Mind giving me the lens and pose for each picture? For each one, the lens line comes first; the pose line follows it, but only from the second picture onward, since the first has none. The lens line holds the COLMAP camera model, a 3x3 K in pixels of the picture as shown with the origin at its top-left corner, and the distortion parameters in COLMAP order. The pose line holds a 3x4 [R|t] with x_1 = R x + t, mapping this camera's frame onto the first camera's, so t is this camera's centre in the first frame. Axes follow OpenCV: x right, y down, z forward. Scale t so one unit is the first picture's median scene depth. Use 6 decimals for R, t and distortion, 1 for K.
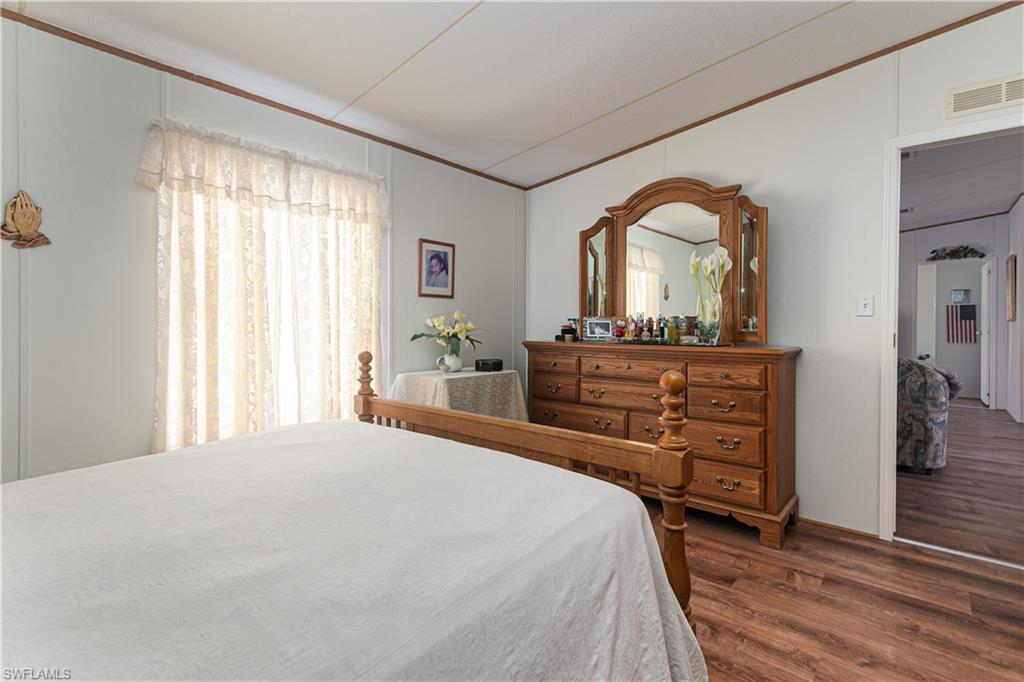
lens RADIAL K [[477.9, 0, 523.9], [0, 477.9, 330.7], [0, 0, 1]] dist [0.013435, -0.000461]
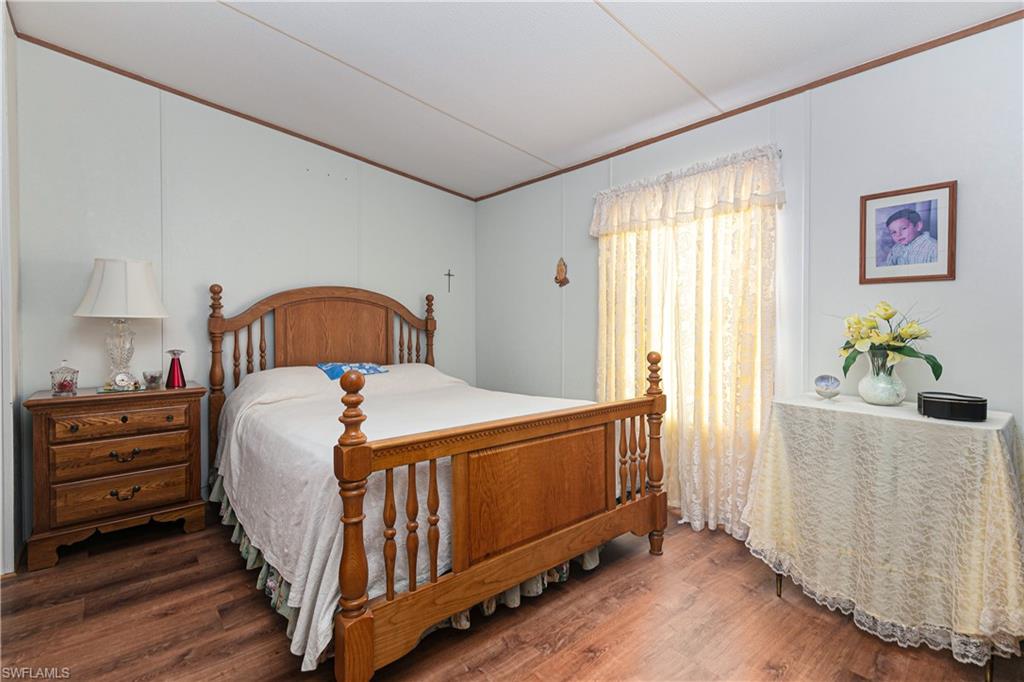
lens RADIAL K [[477.9, 0, 523.9], [0, 477.9, 330.7], [0, 0, 1]] dist [0.013435, -0.000461]
pose [[-0.163054, 0.015281, -0.986499, 0.525491], [-0.011531, 0.999782, 0.017393, -0.012776], [0.986550, 0.014212, -0.162842, 0.650680]]
